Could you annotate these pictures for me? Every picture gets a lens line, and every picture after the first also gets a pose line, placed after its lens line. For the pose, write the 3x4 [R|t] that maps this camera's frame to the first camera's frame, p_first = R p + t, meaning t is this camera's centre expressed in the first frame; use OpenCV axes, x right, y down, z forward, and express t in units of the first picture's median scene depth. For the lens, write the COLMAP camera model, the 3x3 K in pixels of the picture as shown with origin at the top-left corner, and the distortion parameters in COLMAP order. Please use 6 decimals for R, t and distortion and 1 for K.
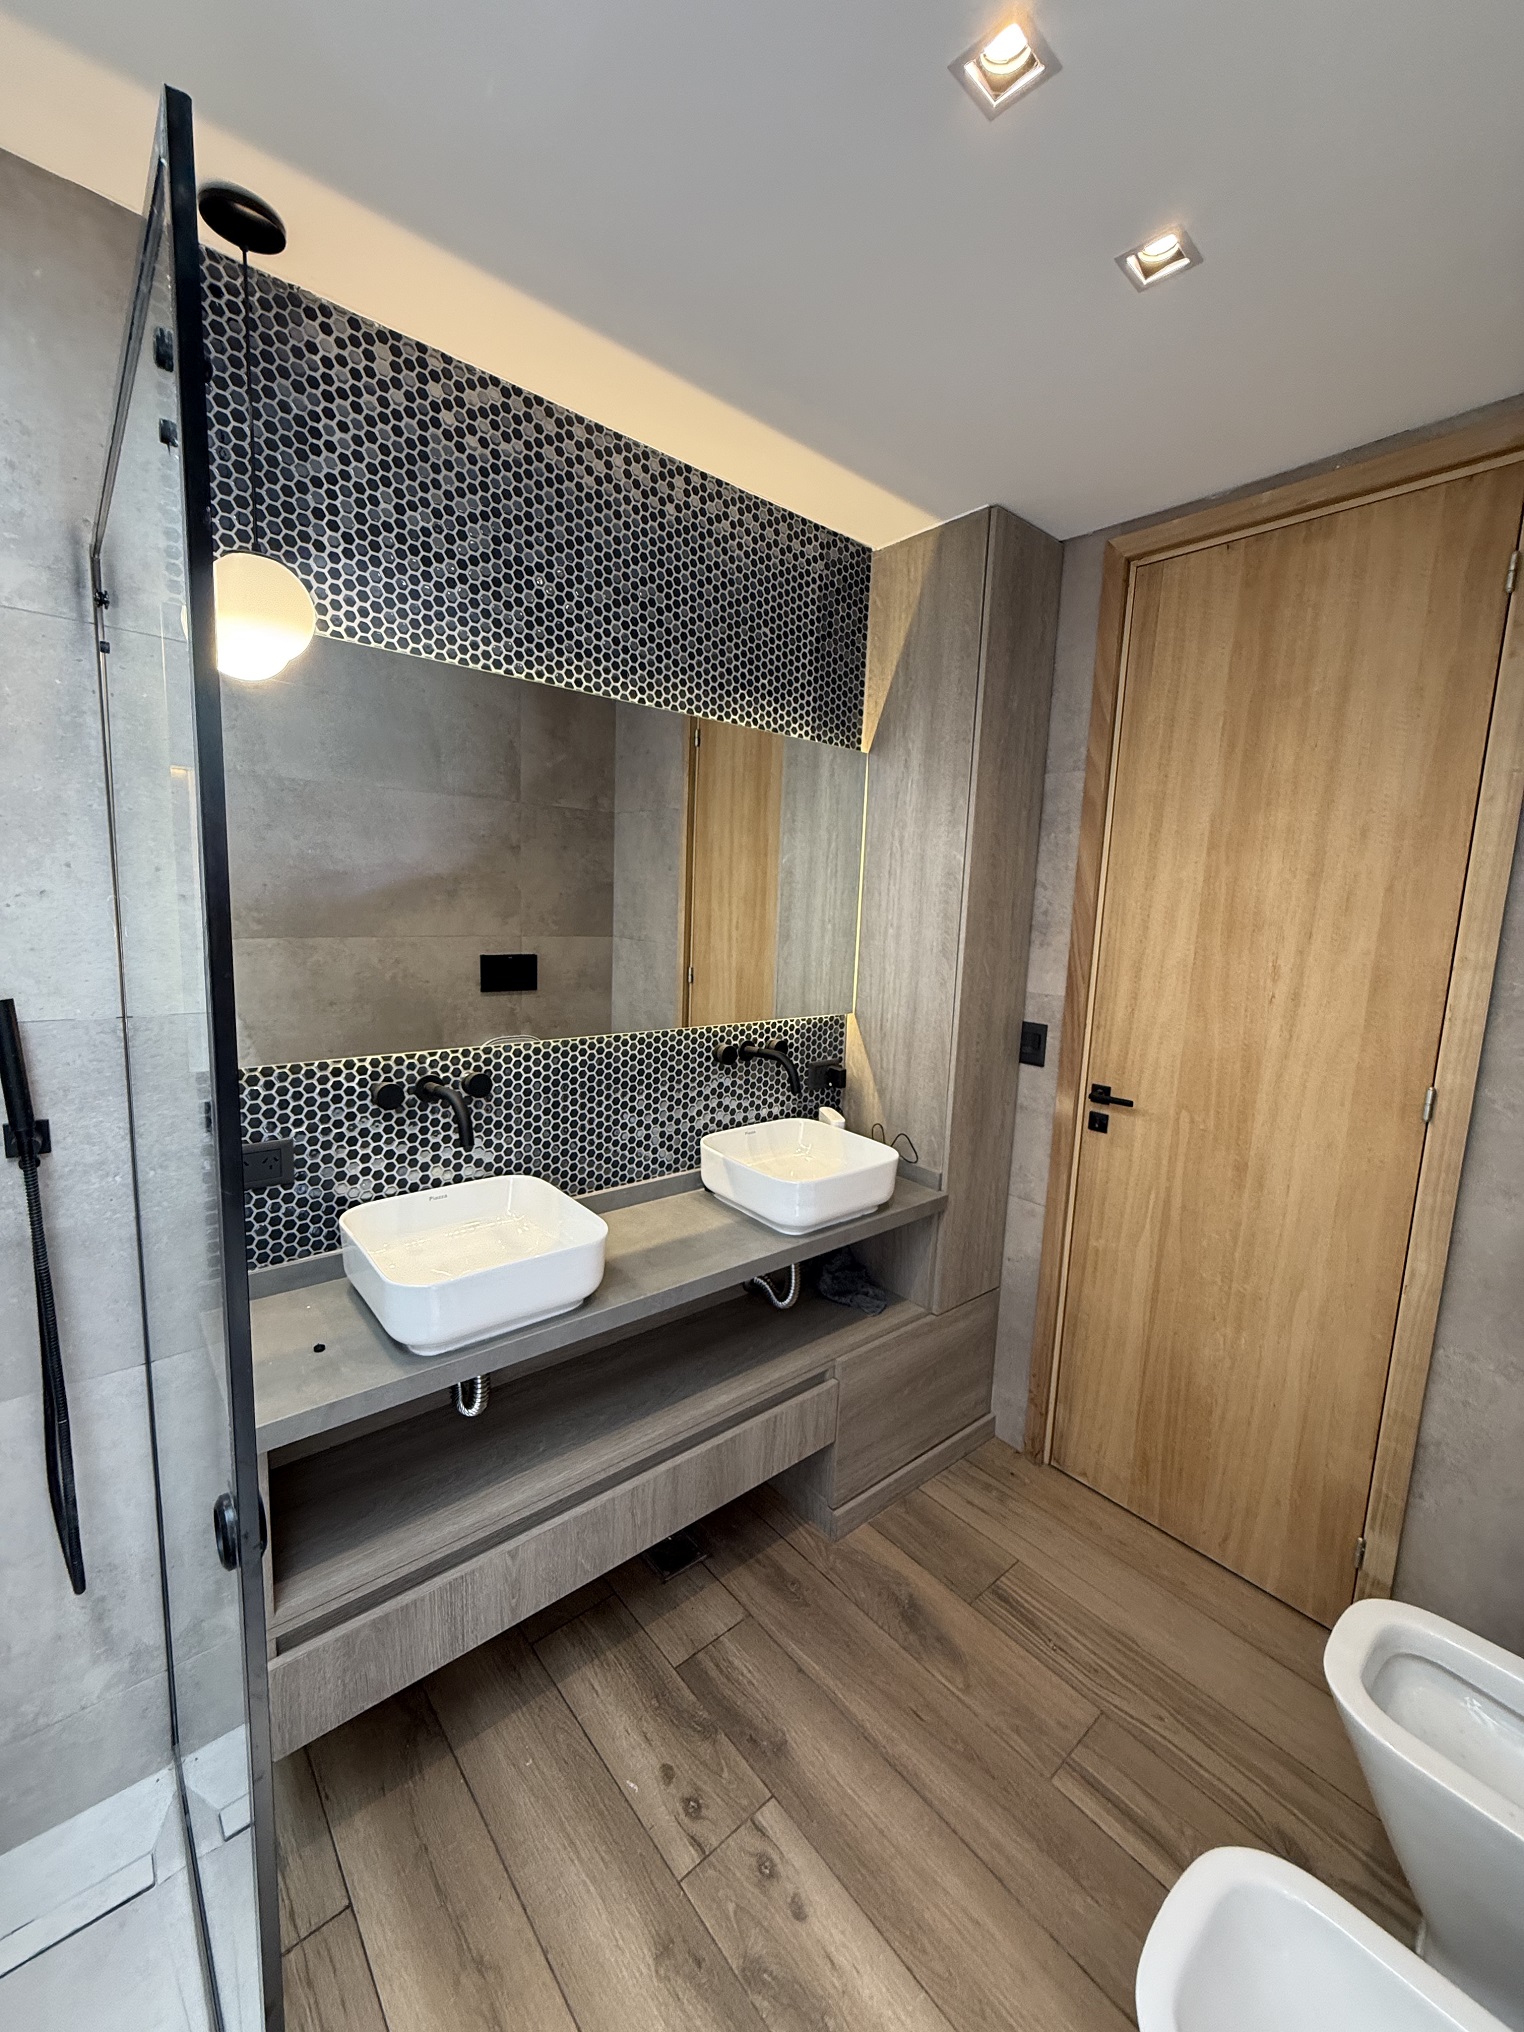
lens RADIAL K [[811.8, 0, 760.3], [0, 811.8, 1013.8], [0, 0, 1]] dist [0.000302, -0.000032]
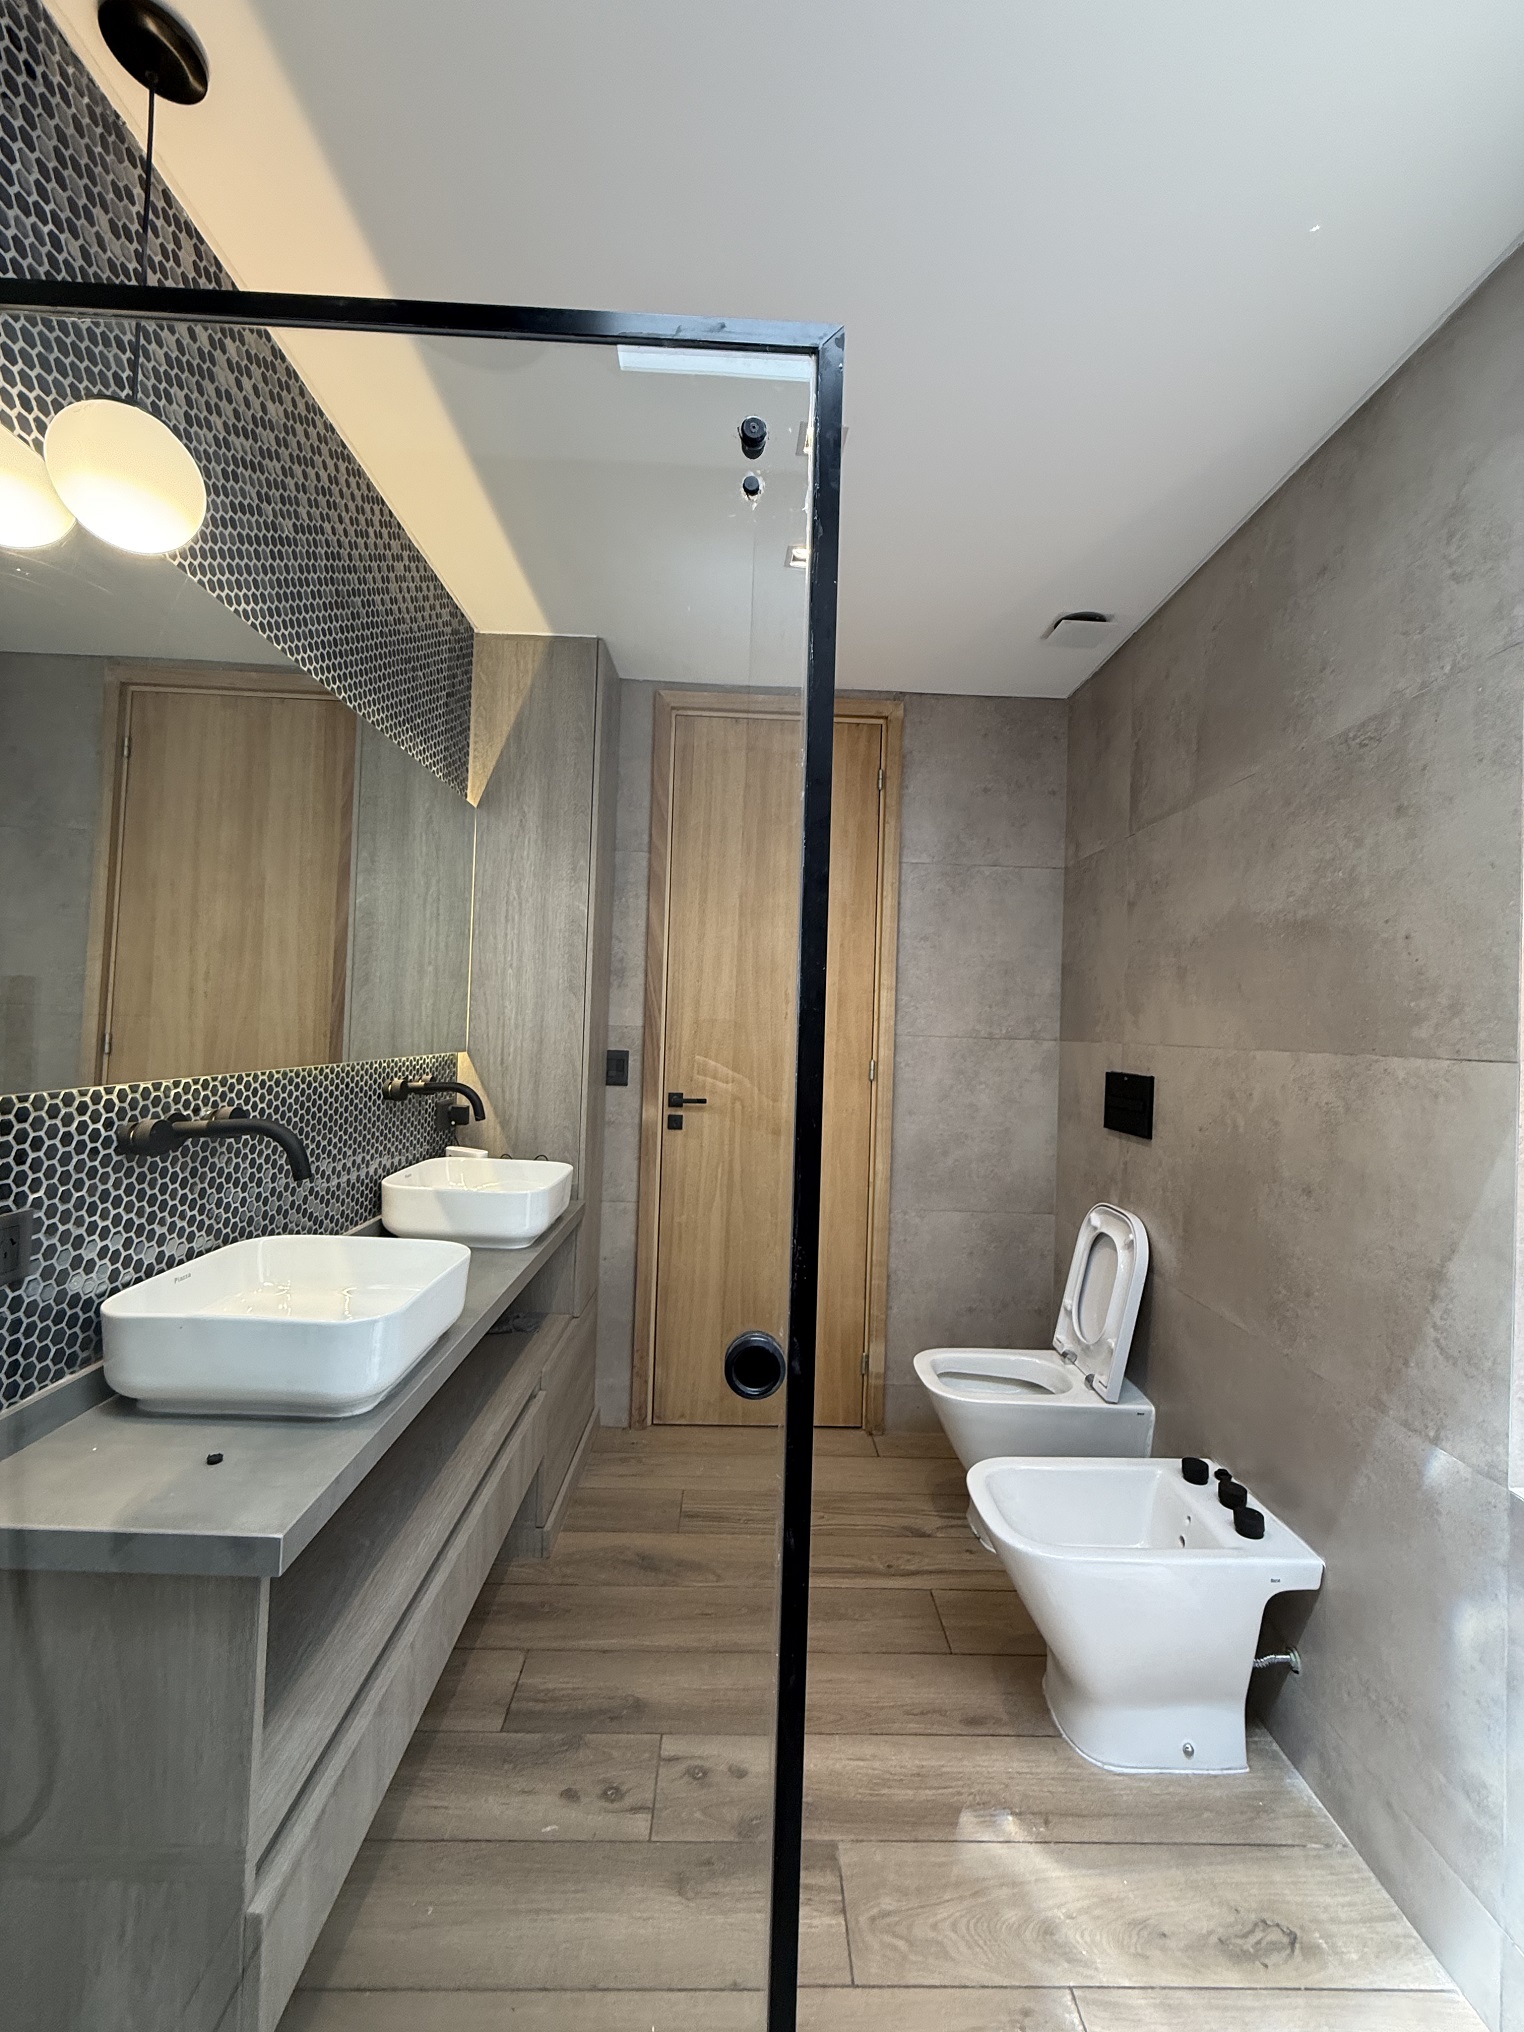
lens RADIAL K [[811.8, 0, 763.4], [0, 811.8, 1012.8], [0, 0, 1]] dist [0.000302, -0.000032]
pose [[0.631270, -0.006779, 0.775534, -0.518532], [0.102109, 0.991984, -0.074444, 0.076459], [-0.768812, 0.126183, 0.626901, 0.070906]]
